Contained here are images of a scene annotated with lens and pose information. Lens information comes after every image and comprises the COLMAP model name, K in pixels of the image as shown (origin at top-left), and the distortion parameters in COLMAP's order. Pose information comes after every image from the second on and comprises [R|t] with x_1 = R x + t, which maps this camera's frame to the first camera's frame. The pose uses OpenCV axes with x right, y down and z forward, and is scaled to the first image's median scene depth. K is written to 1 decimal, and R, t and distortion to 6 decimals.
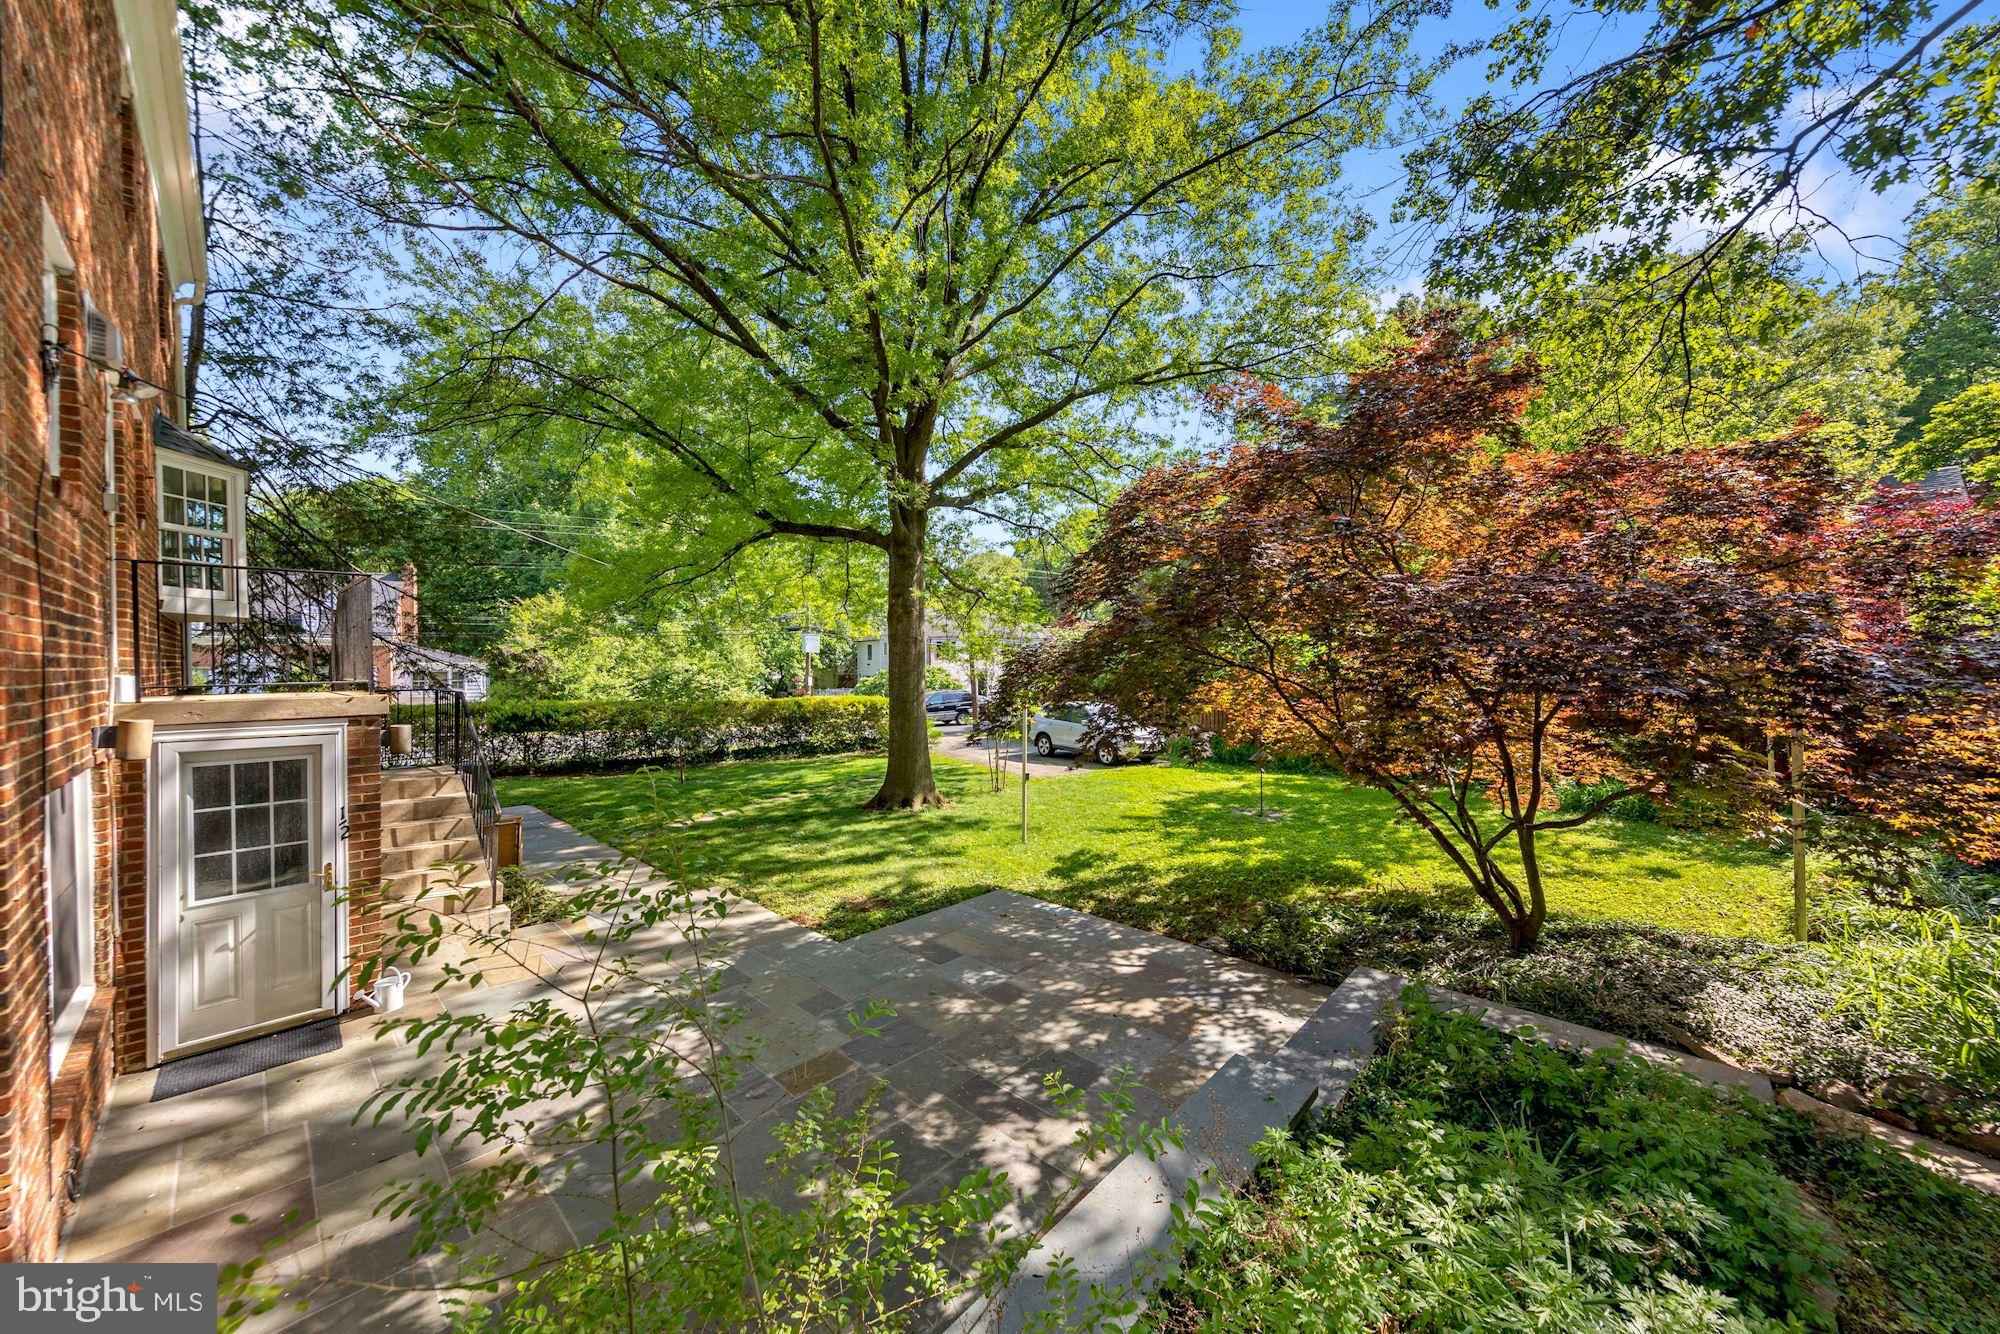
lens RADIAL K [[683.4, 0, 1000.0], [0, 683.4, 667.0], [0, 0, 1]] dist [-0.000887, -0.000100]
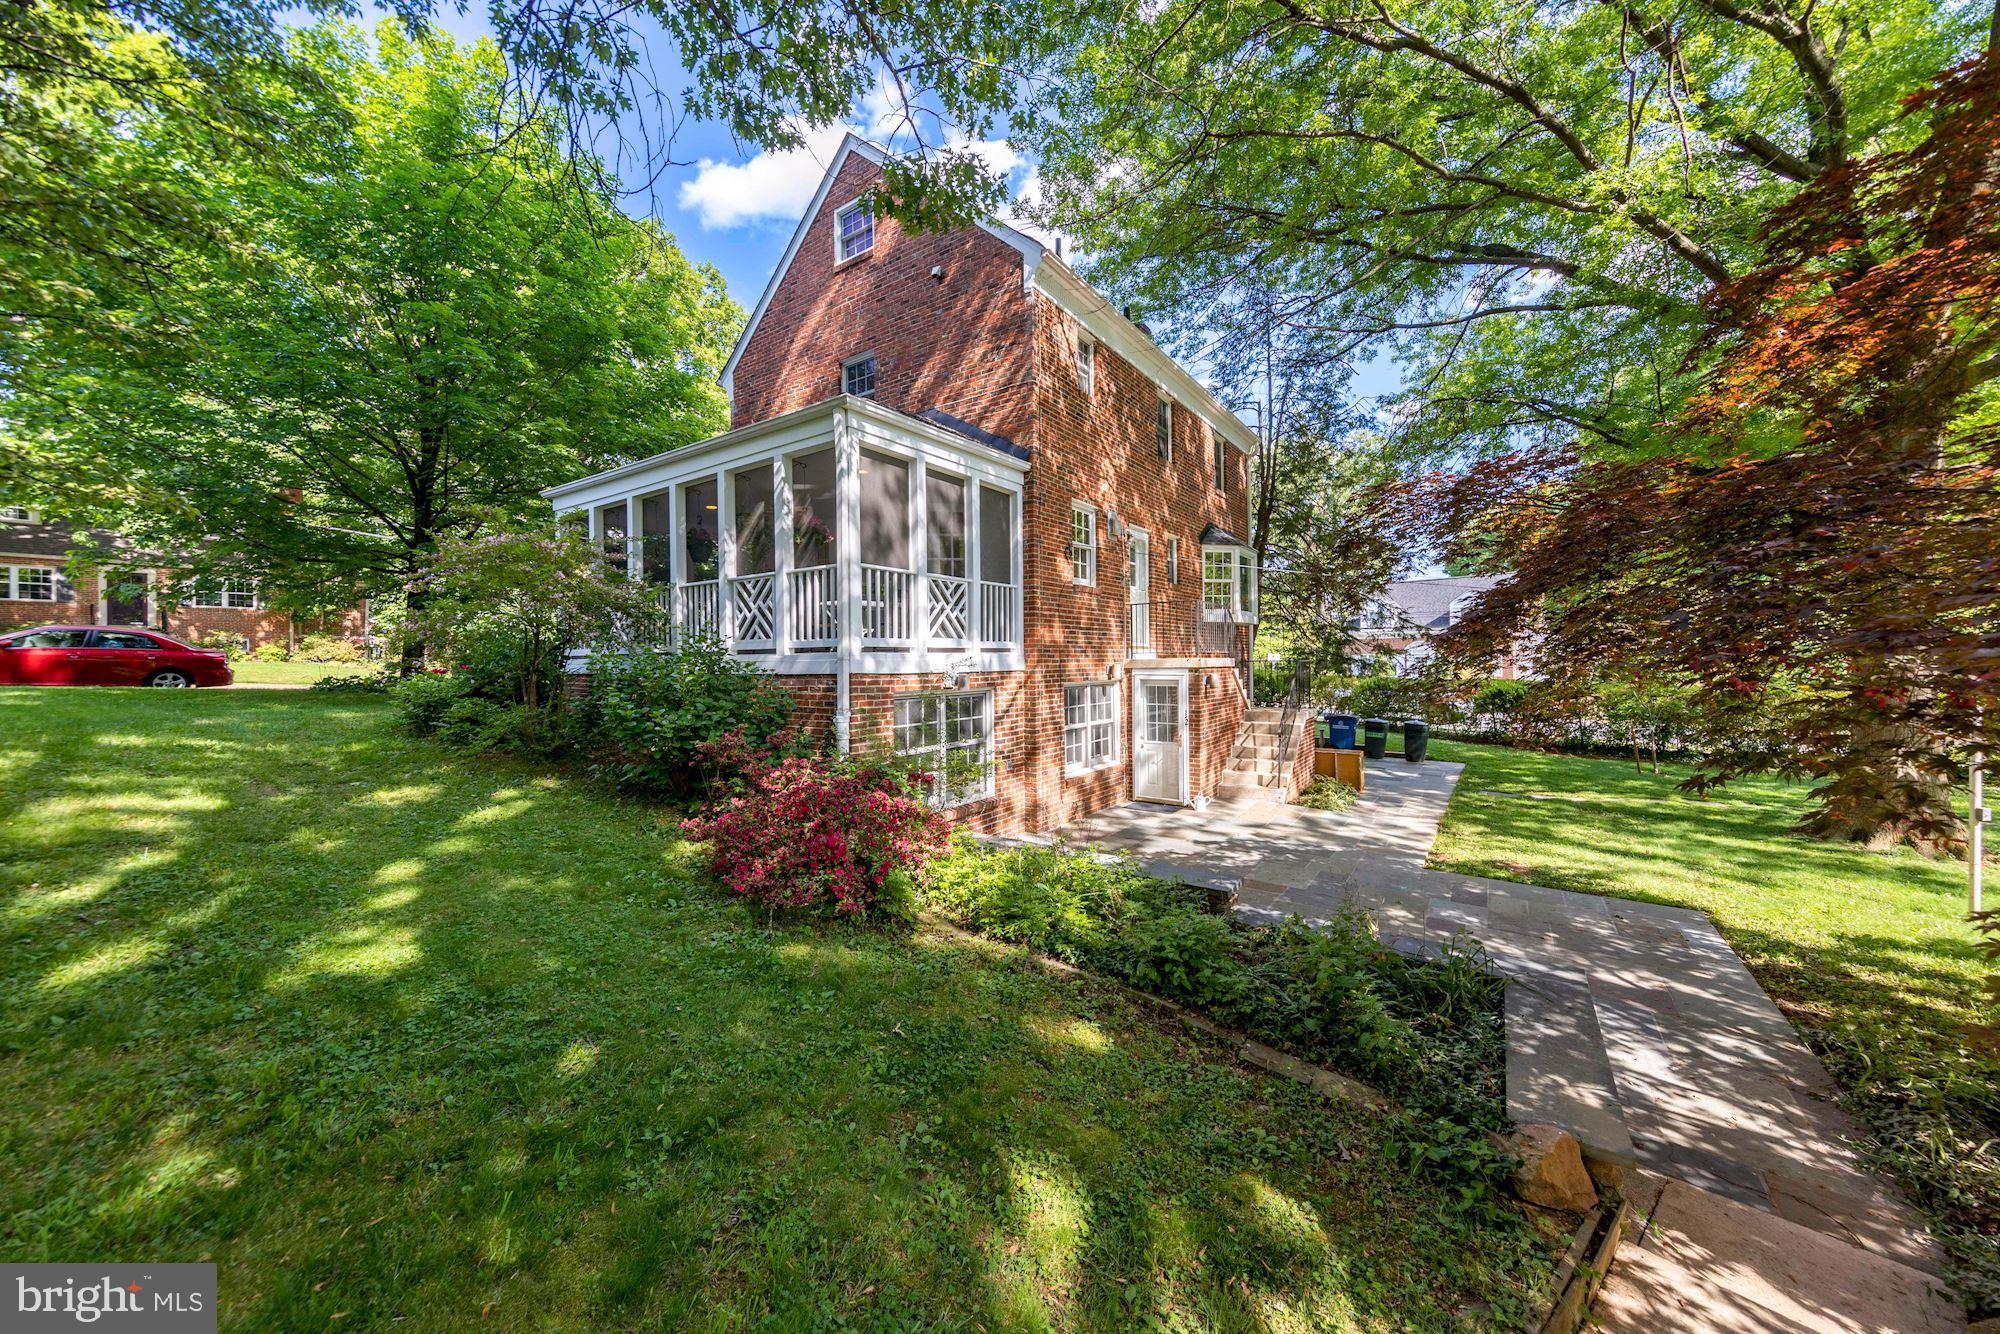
lens RADIAL K [[757.0, 0, 1000.2], [0, 757.0, 655.2], [0, 0, 1]] dist [0.001547, 0.000054]
pose [[0.102946, -0.010866, -0.994628, 0.528637], [0.006130, 0.999928, -0.010289, 0.021849], [0.994668, -0.005038, 0.103005, 0.072706]]
